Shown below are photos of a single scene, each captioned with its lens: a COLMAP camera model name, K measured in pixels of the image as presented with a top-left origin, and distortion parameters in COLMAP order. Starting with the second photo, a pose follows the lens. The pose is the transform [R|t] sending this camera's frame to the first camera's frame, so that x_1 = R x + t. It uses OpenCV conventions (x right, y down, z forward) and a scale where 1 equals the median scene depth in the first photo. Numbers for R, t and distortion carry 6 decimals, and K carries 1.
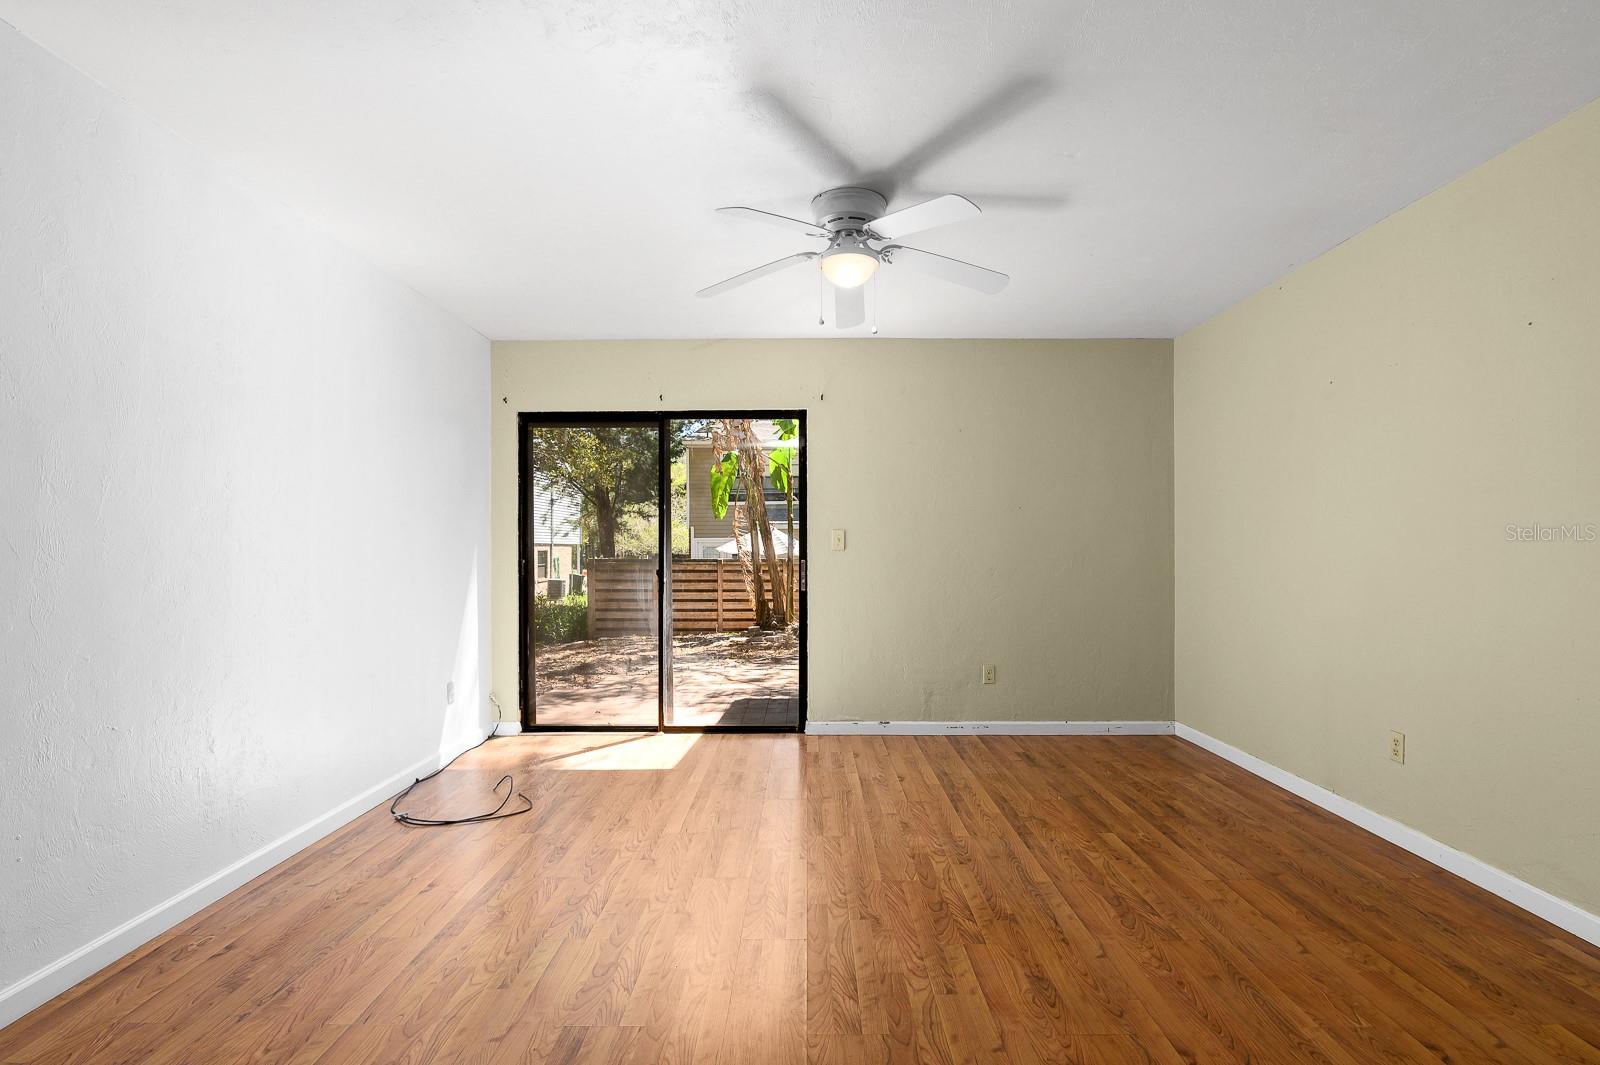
lens RADIAL K [[743.1, 0, 806.1], [0, 743.1, 548.9], [0, 0, 1]] dist [-0.021603, 0.001541]
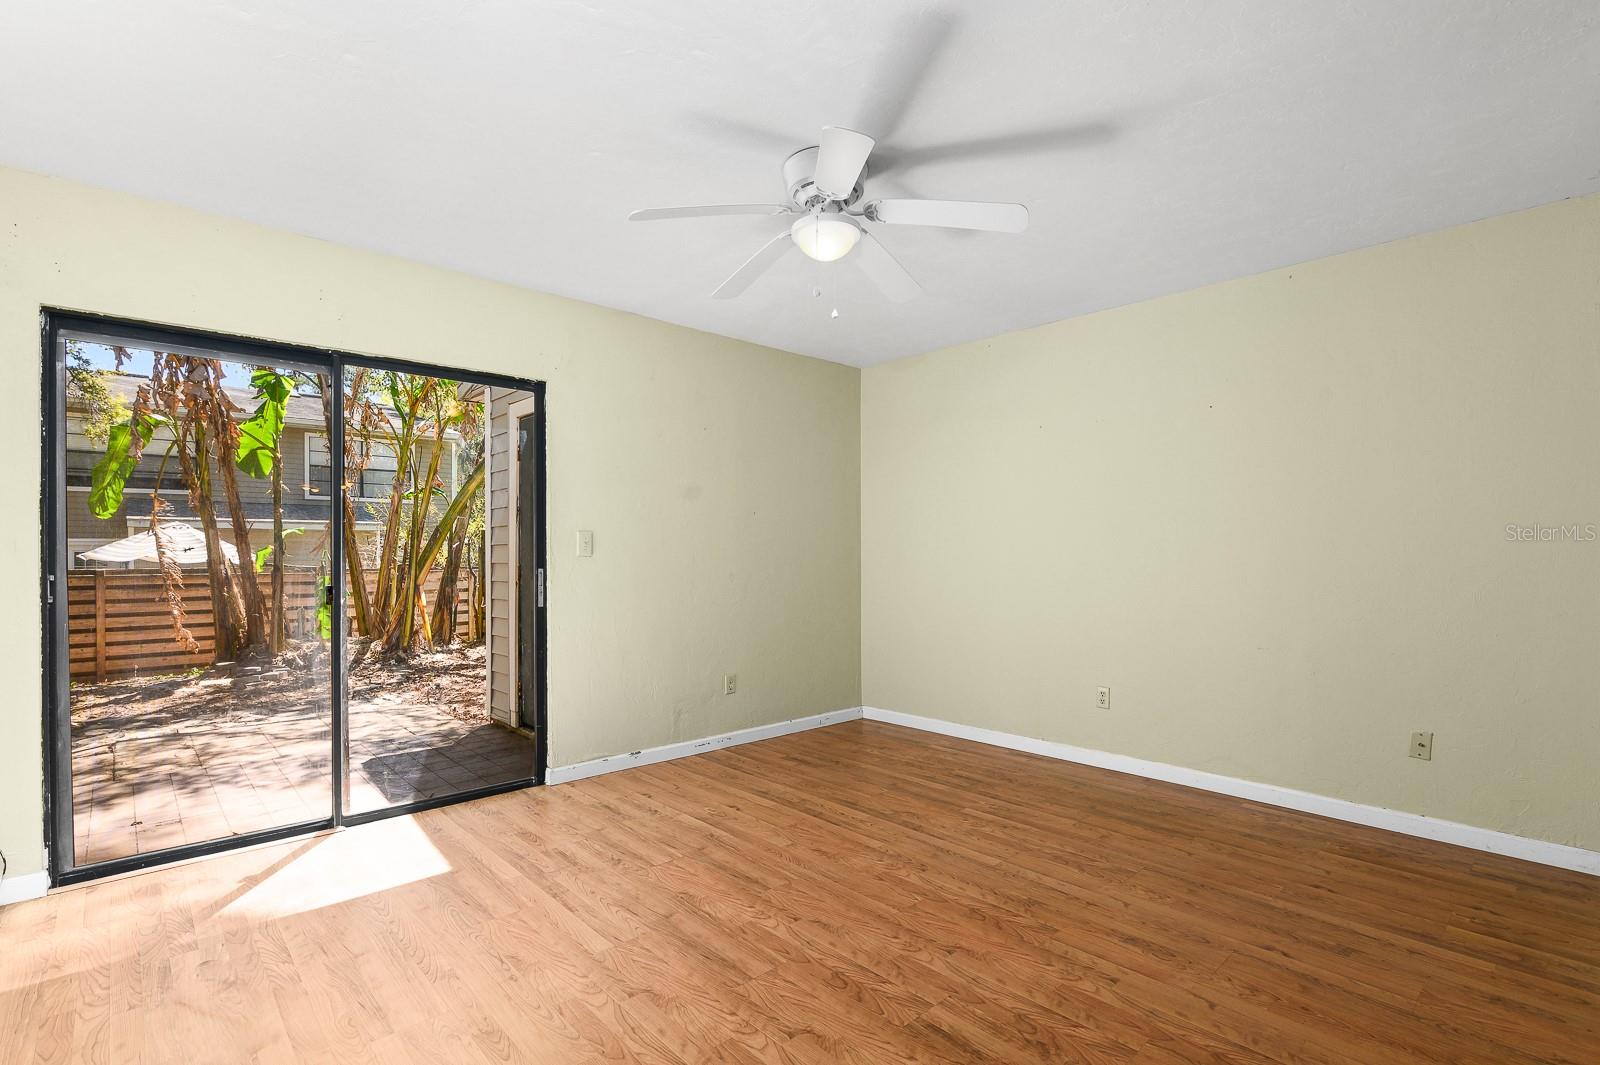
lens RADIAL K [[743.1, 0, 807.1], [0, 743.1, 559.7], [0, 0, 1]] dist [-0.021603, 0.001541]
pose [[0.731346, -0.005857, 0.681982, -0.485278], [0.000790, 0.999970, 0.007741, -0.001153], [-0.682006, -0.005122, 0.731328, 0.316625]]
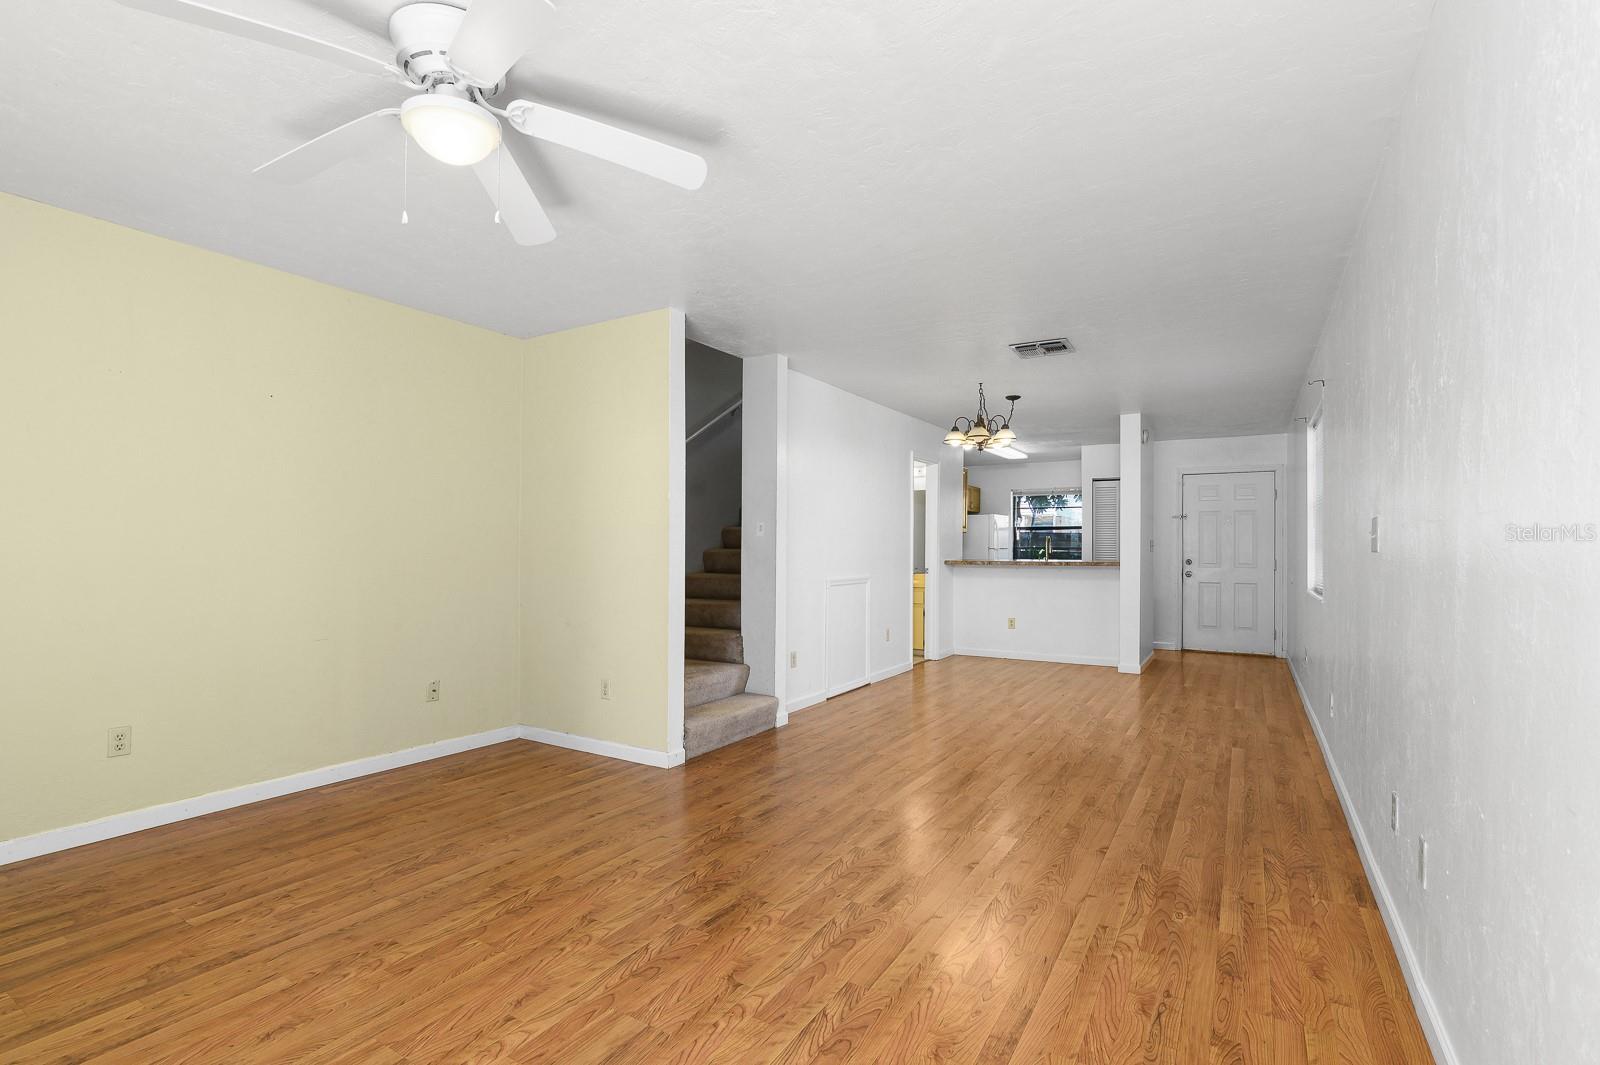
lens RADIAL K [[743.1, 0, 800.1], [0, 743.1, 528.7], [0, 0, 1]] dist [-0.021603, 0.001541]
pose [[-0.853233, 0.013686, 0.521350, -0.487592], [0.000321, 0.999669, -0.025718, -0.002891], [-0.521529, -0.021776, -0.852956, 1.215192]]
